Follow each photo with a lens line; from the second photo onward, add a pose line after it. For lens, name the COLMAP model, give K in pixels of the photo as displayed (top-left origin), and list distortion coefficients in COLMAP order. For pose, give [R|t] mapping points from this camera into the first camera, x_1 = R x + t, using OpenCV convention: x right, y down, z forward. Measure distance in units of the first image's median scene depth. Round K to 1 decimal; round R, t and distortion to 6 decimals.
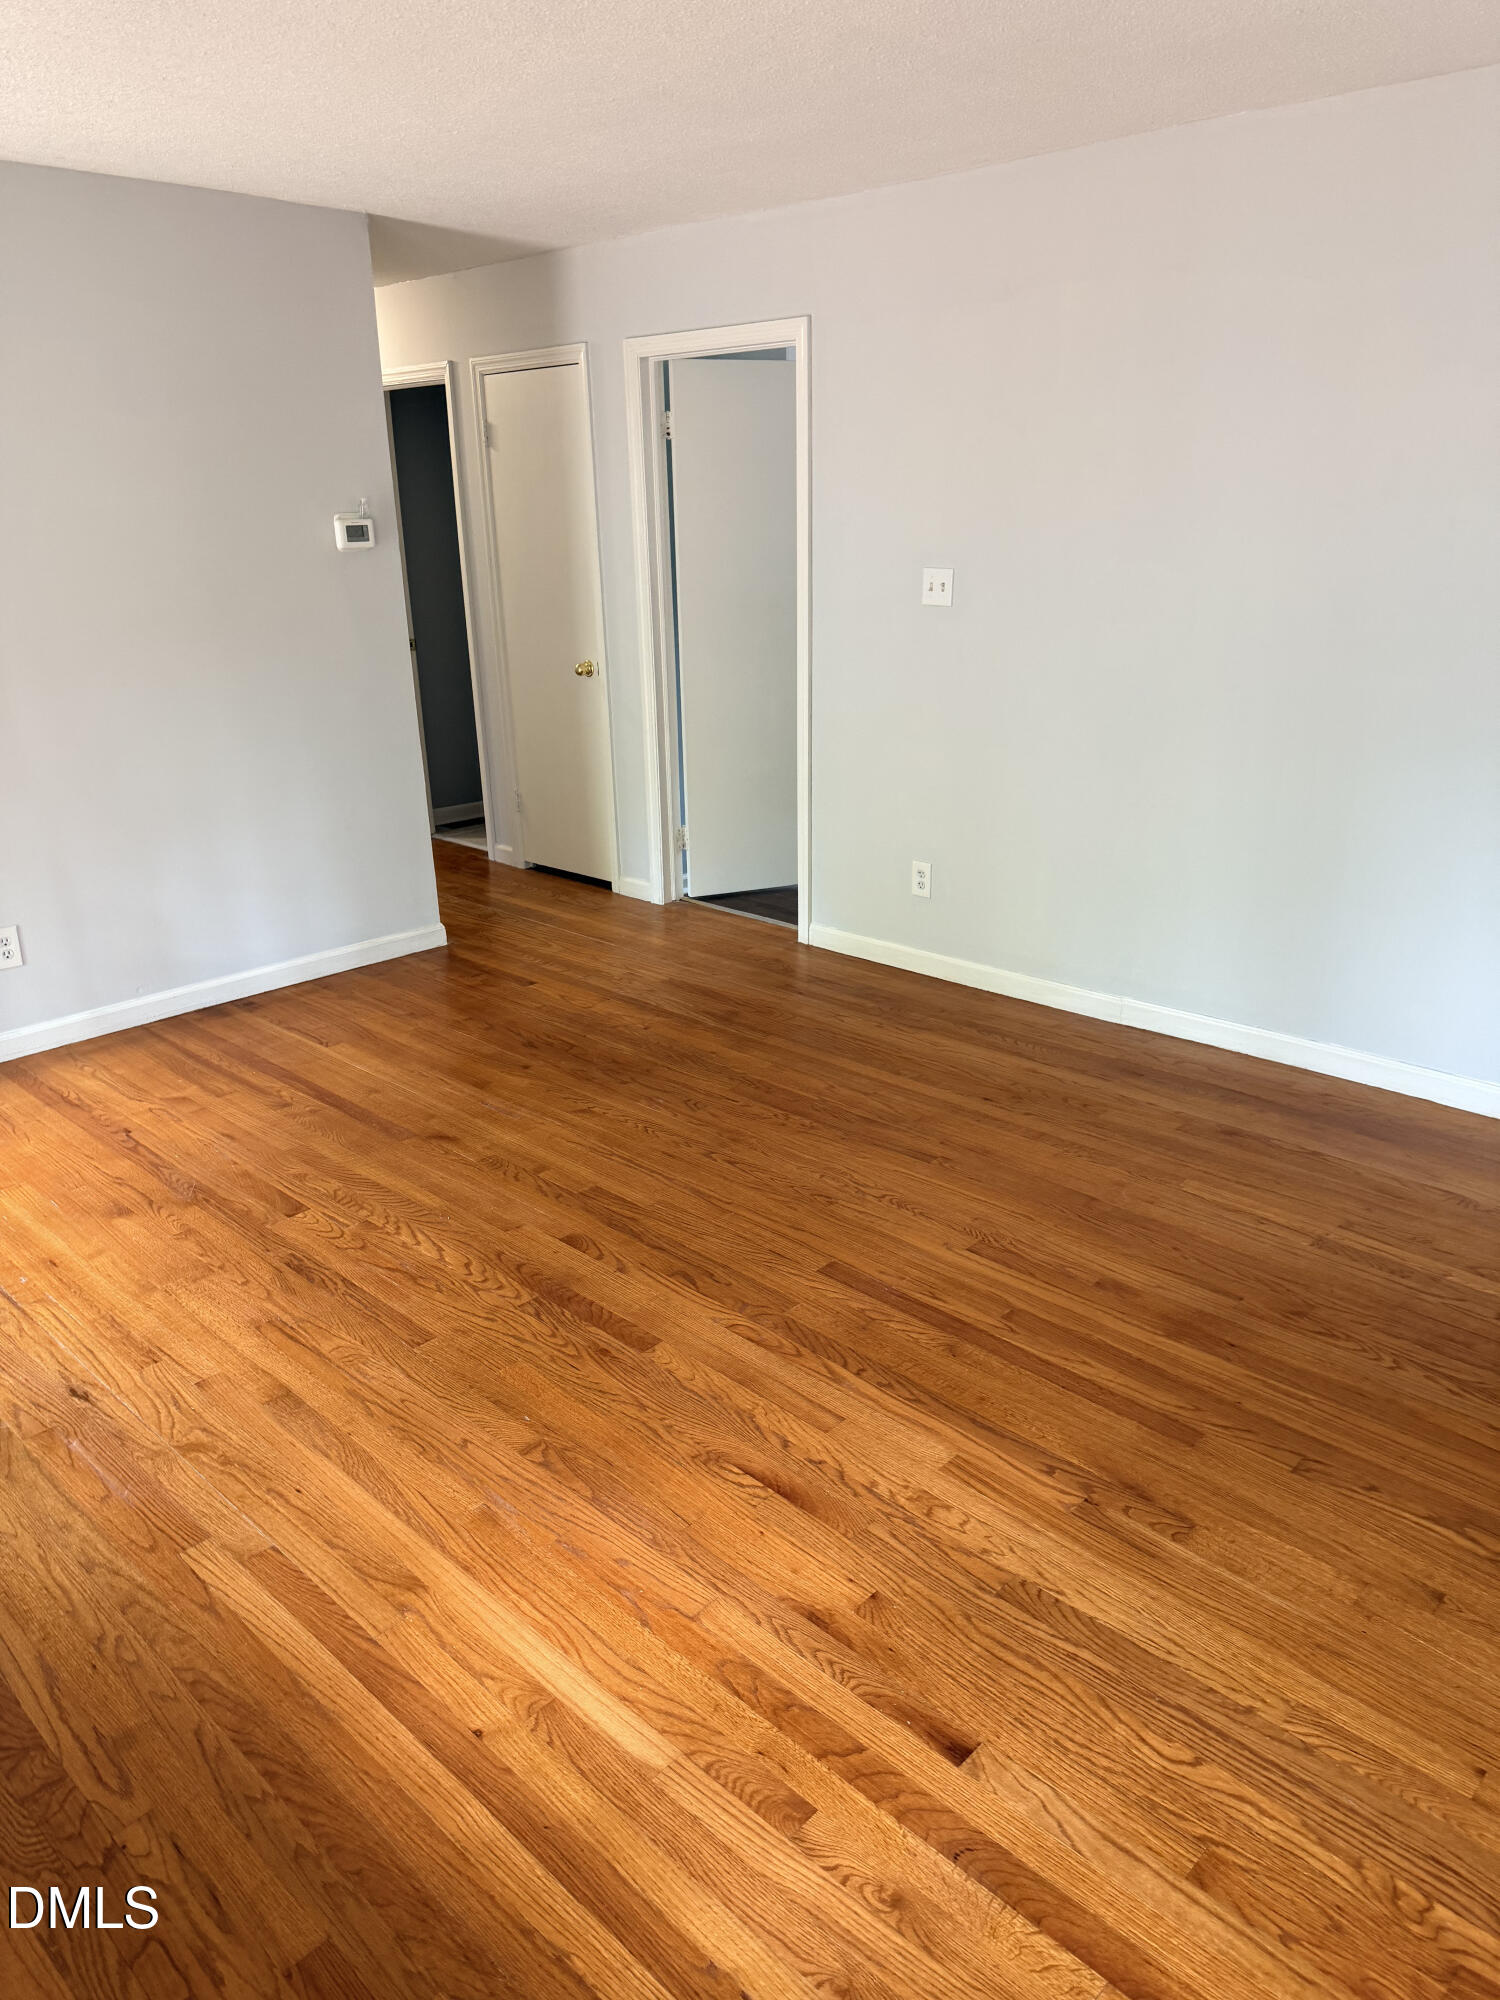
lens RADIAL K [[1394.6, 0, 740.9], [0, 1394.6, 990.8], [0, 0, 1]] dist [0.134872, -0.196048]
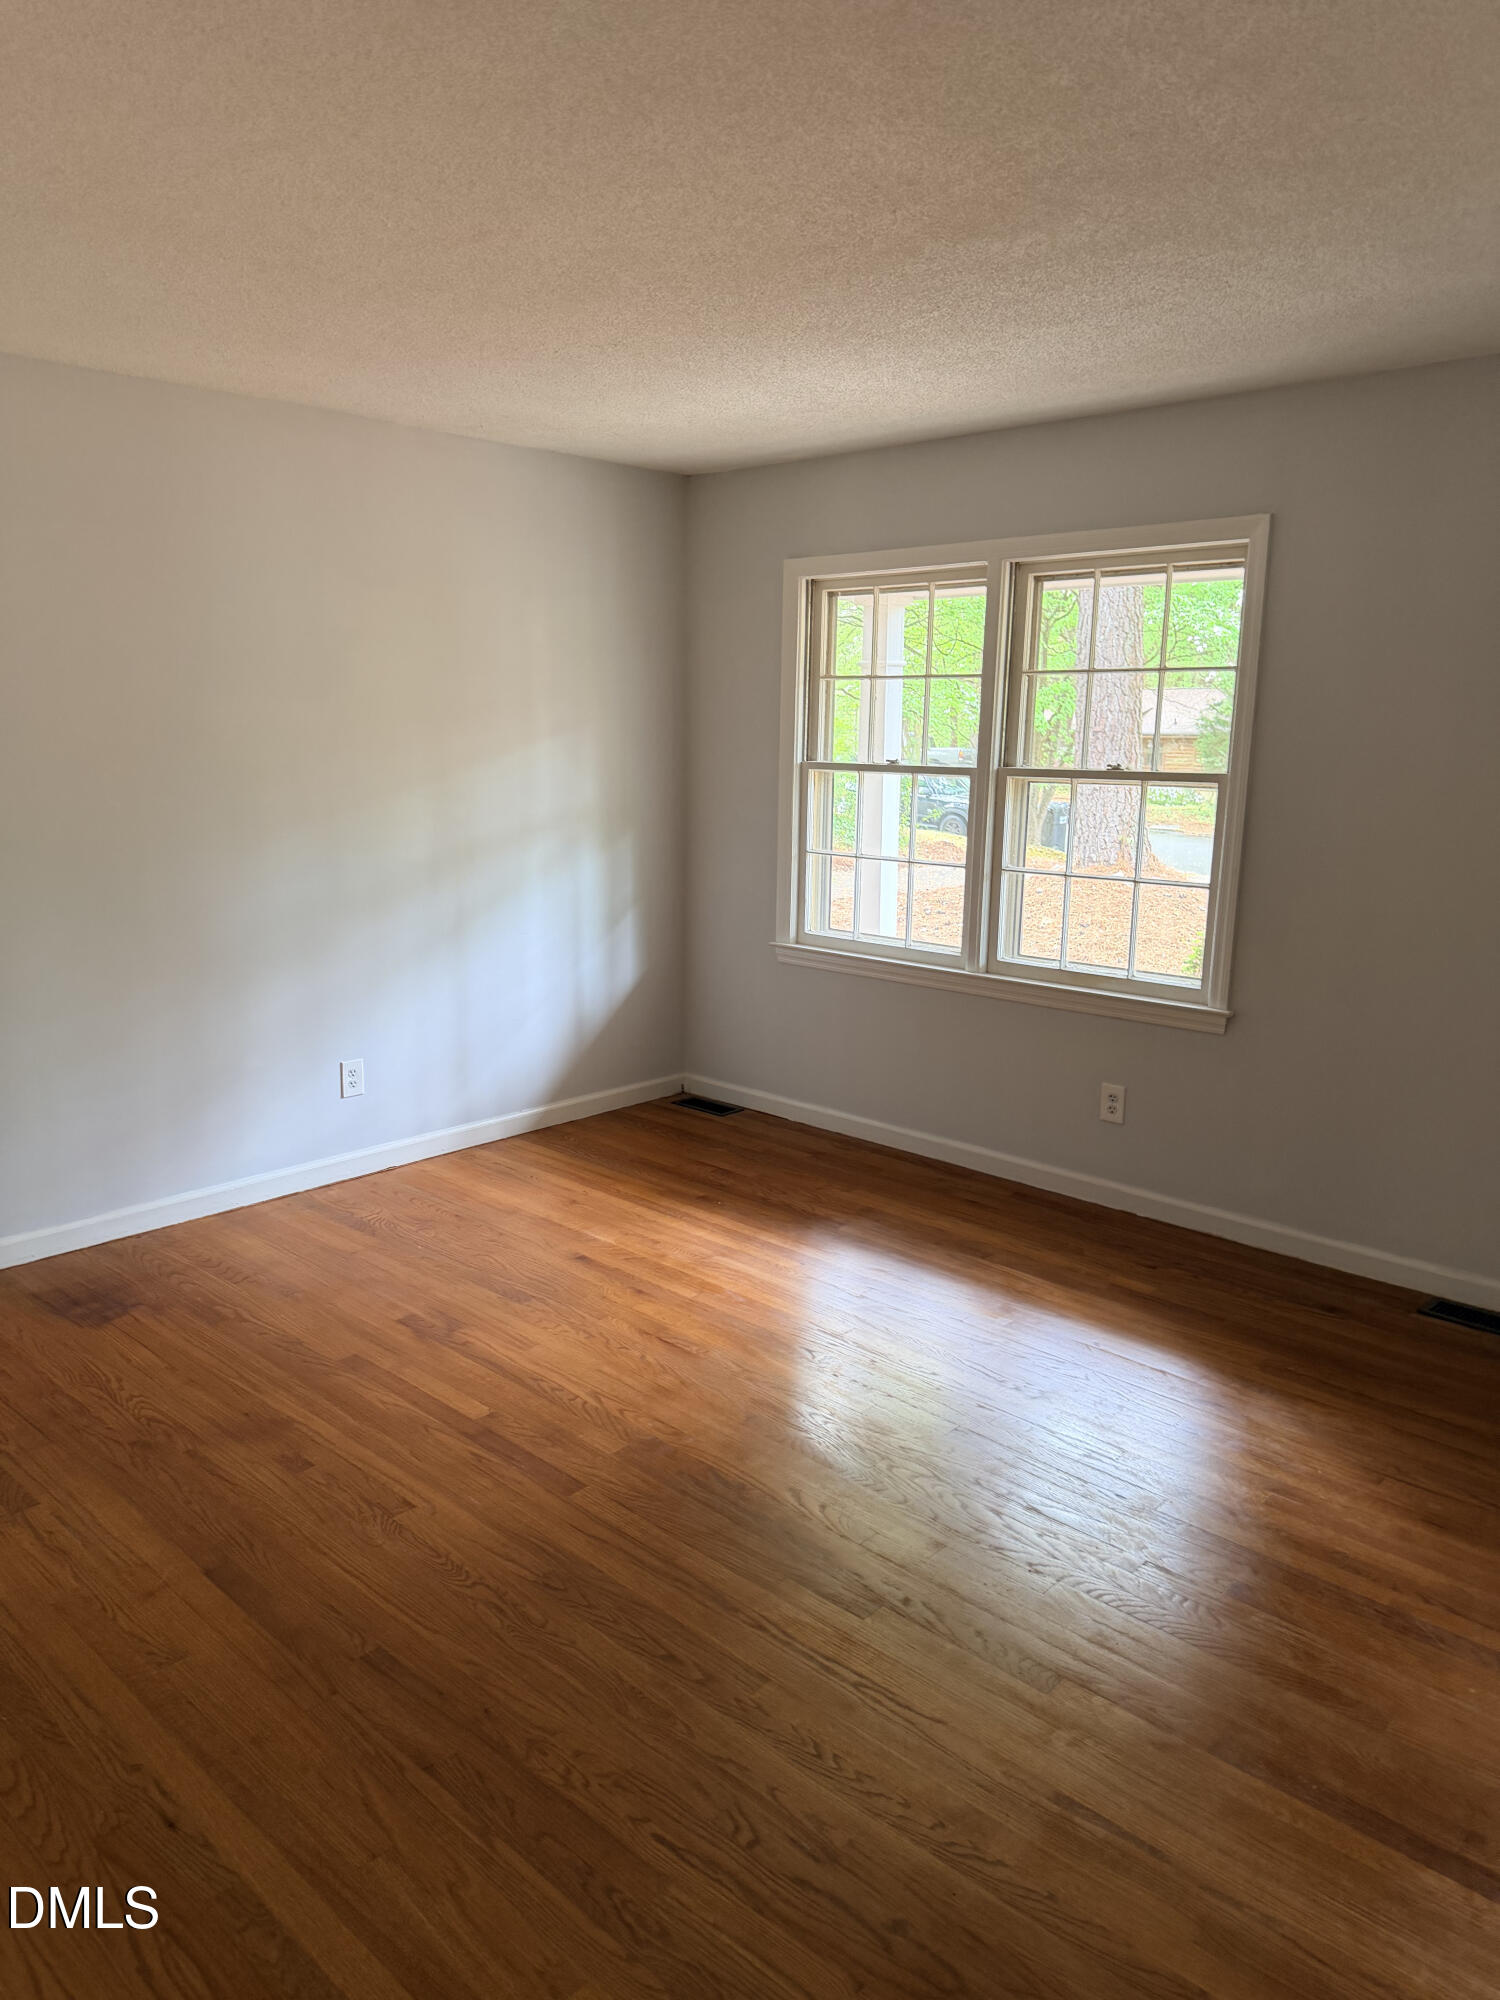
lens RADIAL K [[1417.3, 0, 708.5], [0, 1417.3, 1000.0], [0, 0, 1]] dist [-0.000780, -0.050292]
pose [[-0.999936, 0.010653, 0.003844, -0.039570], [0.011116, 0.858136, 0.513302, -0.644664], [0.002169, 0.513312, -0.858199, 1.862847]]
